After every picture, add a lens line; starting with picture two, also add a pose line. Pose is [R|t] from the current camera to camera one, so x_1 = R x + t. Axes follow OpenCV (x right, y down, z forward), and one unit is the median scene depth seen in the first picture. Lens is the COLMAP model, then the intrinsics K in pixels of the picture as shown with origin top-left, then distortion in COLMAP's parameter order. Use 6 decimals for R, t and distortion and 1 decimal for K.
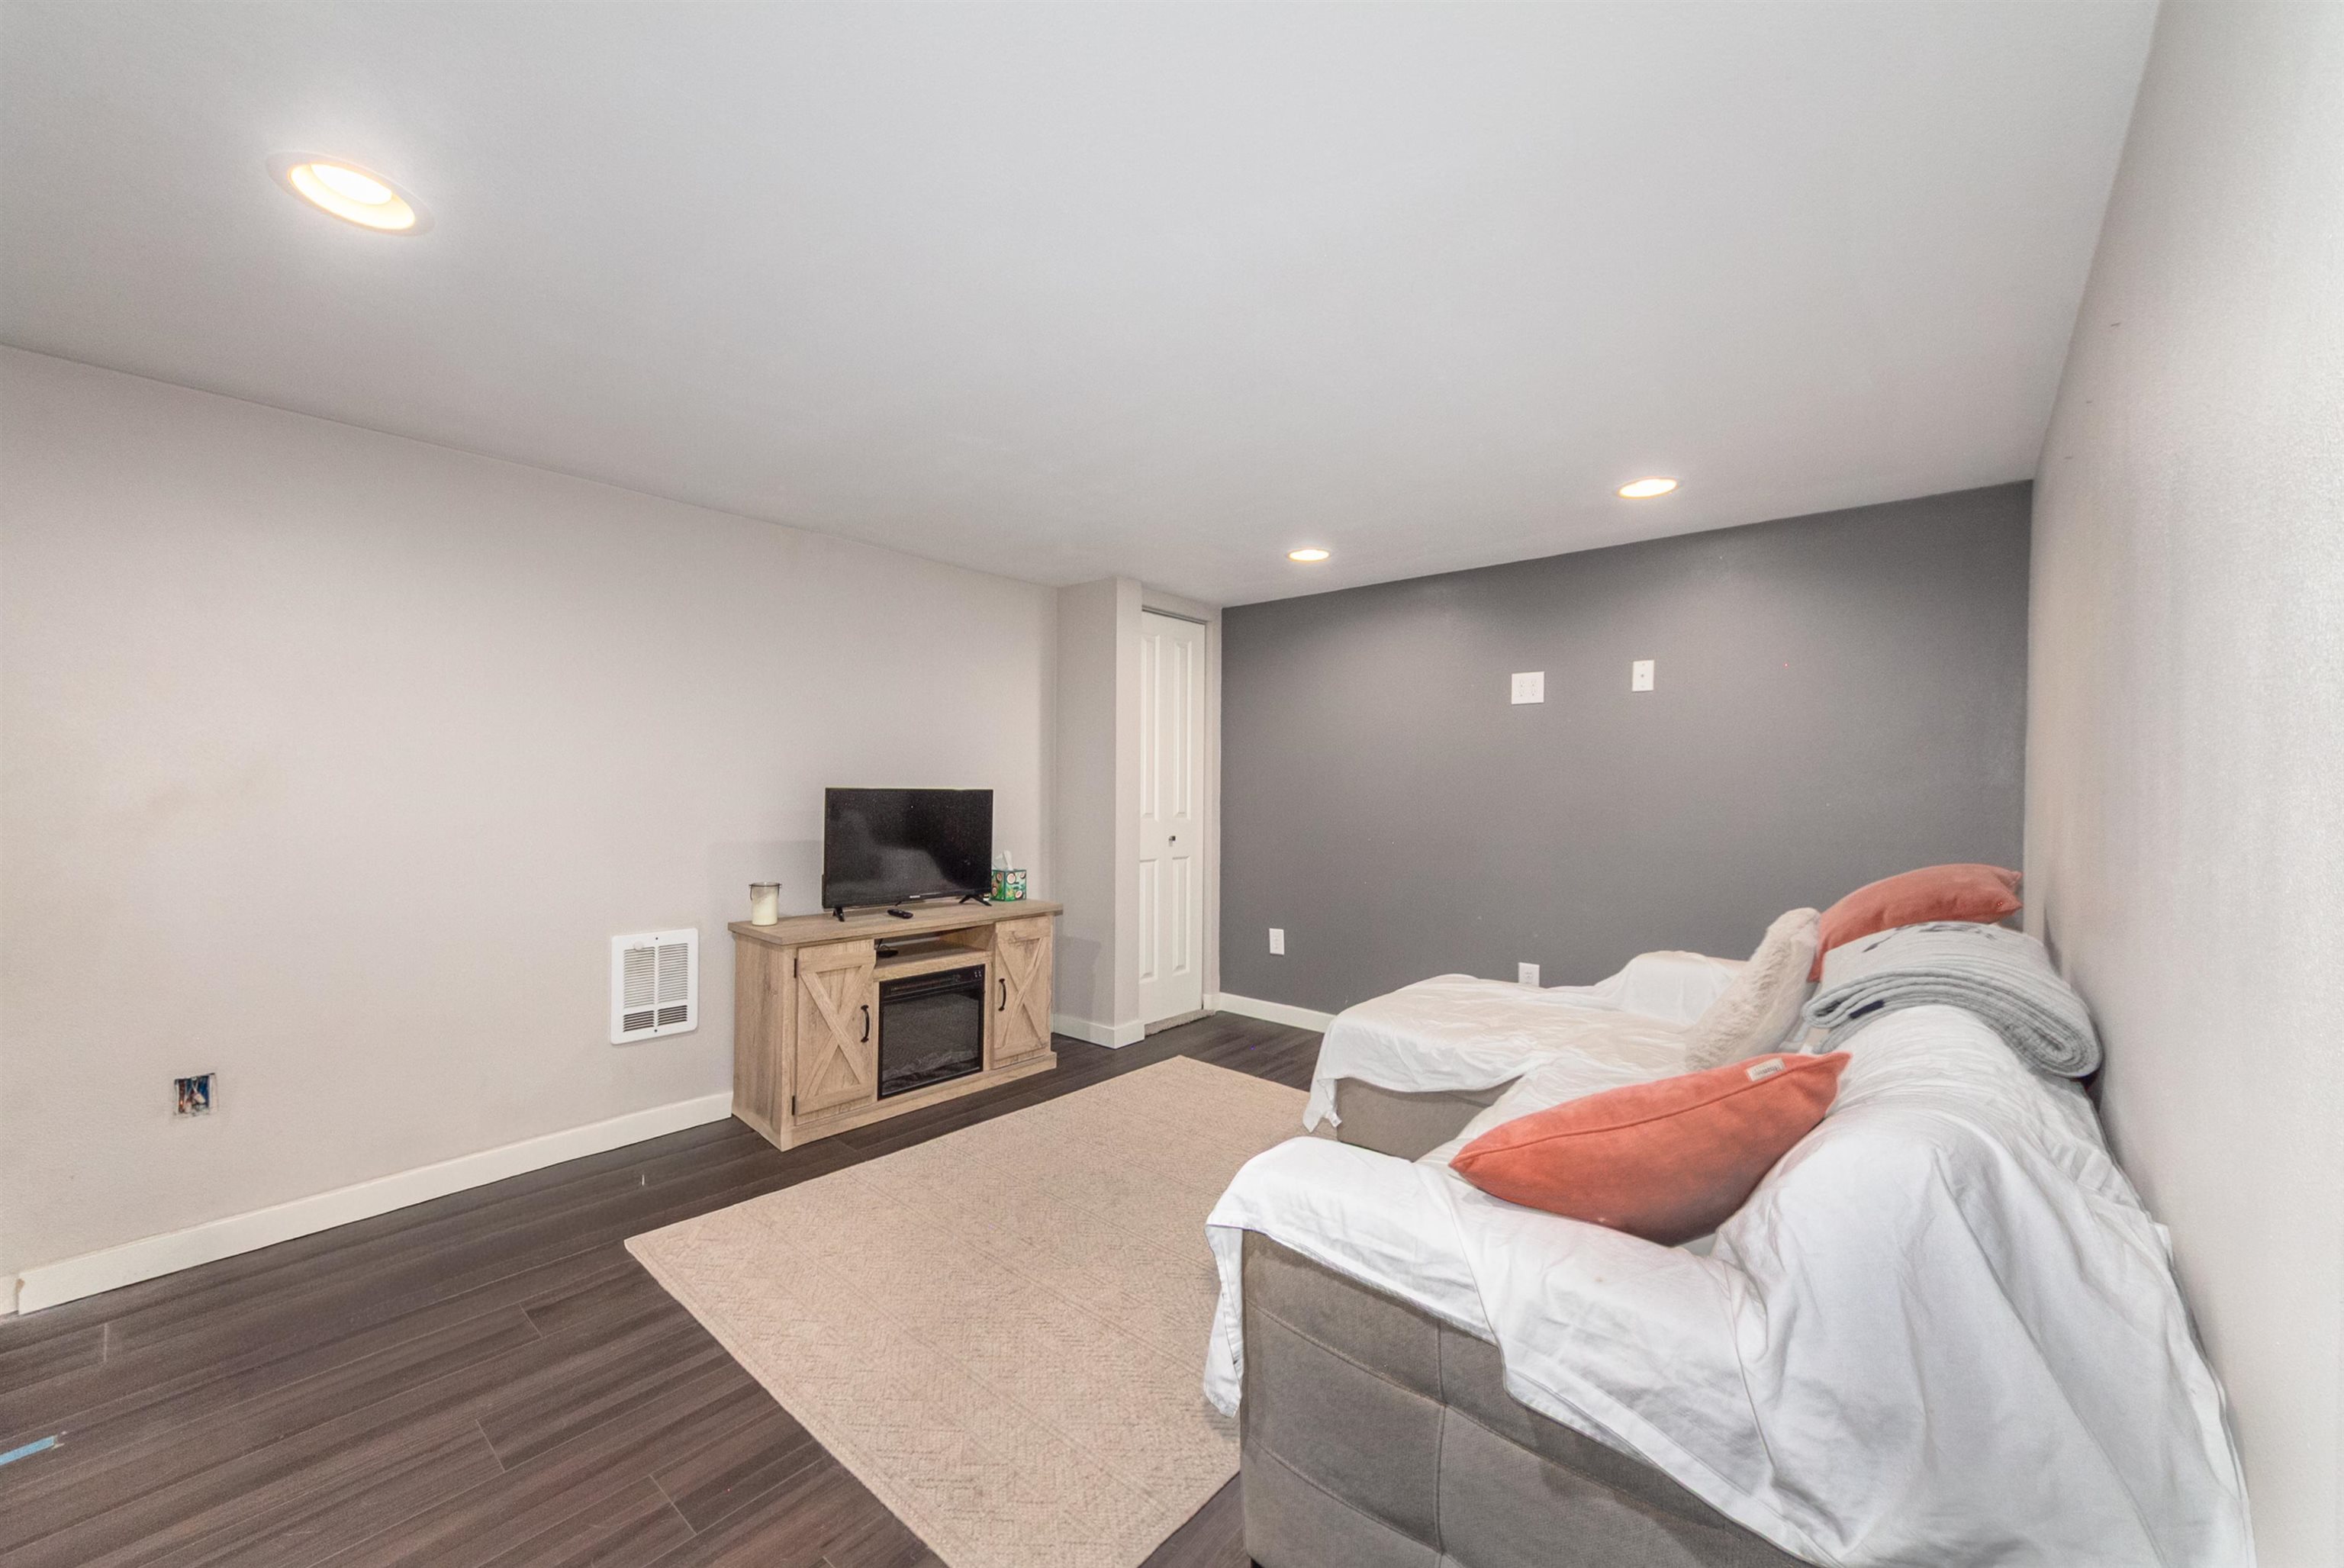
lens RADIAL K [[887.4, 0, 1165.2], [0, 887.4, 803.0], [0, 0, 1]] dist [-0.000471, -0.000178]
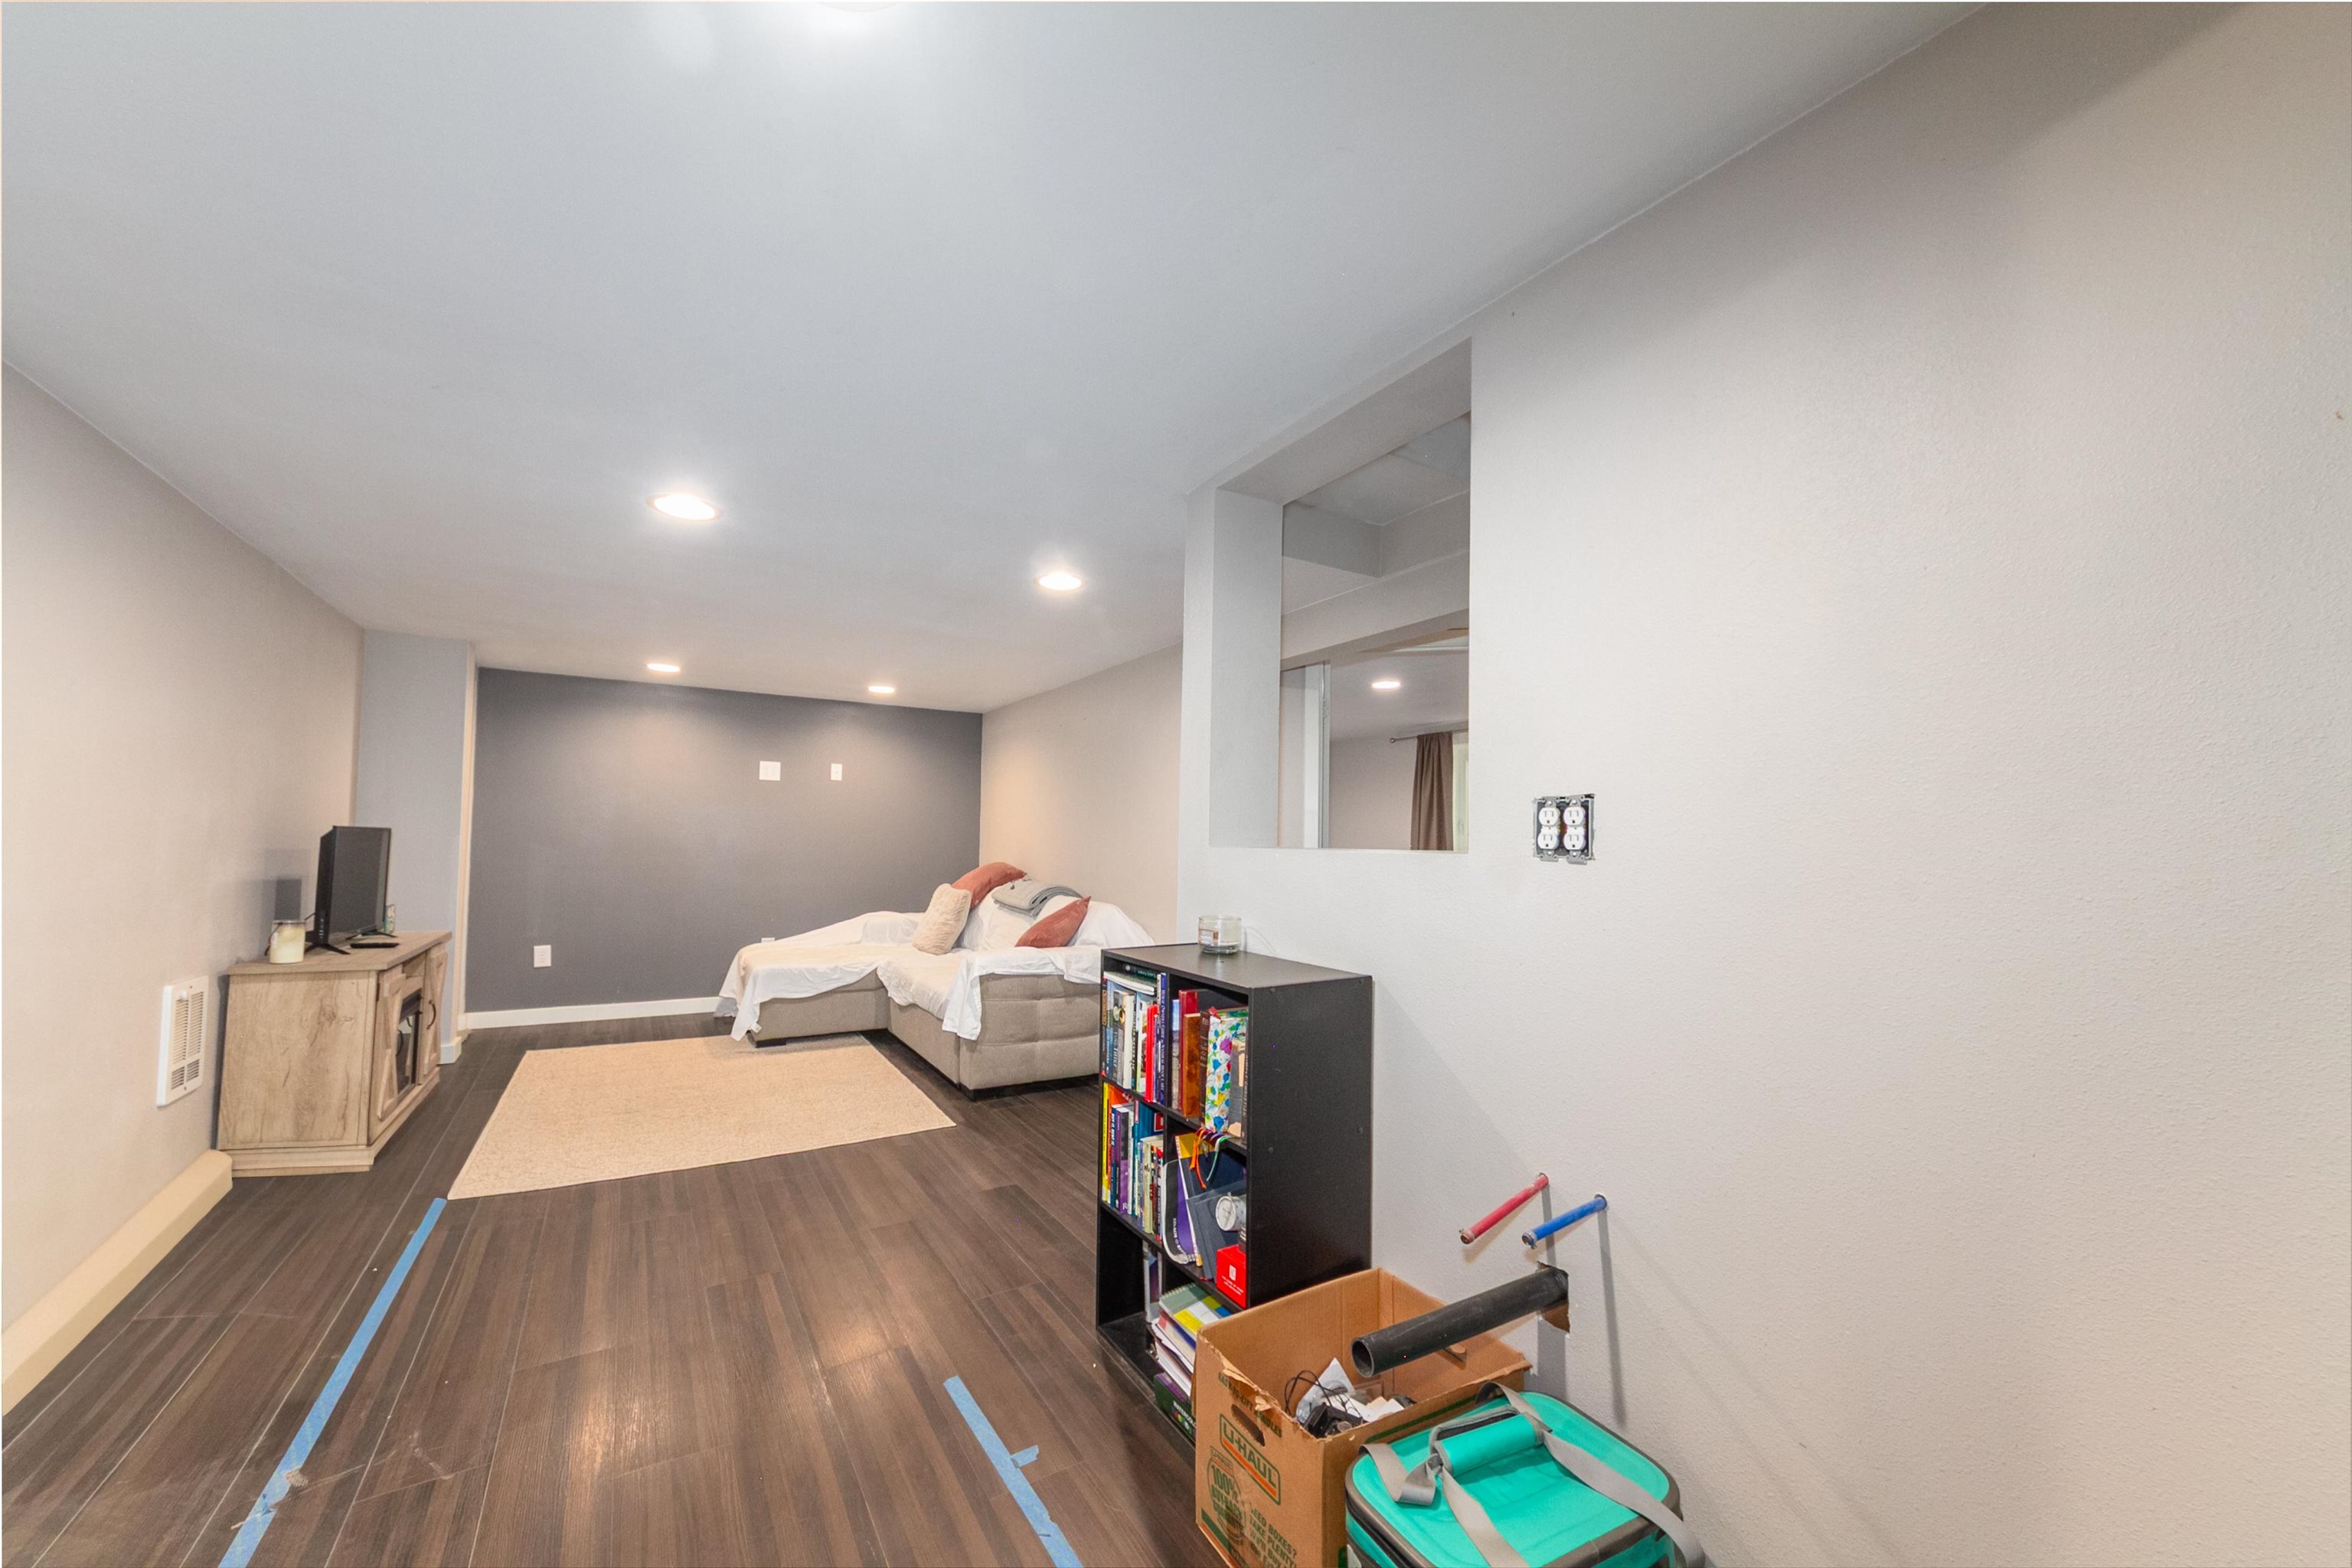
lens RADIAL K [[890.4, 0, 1169.2], [0, 890.4, 803.0], [0, 0, 1]] dist [-0.000471, -0.000178]
pose [[0.303169, 0.041951, 0.952013, -1.187813], [-0.004044, 0.999078, -0.042738, -0.002728], [-0.952928, 0.009107, 0.303059, -0.261257]]
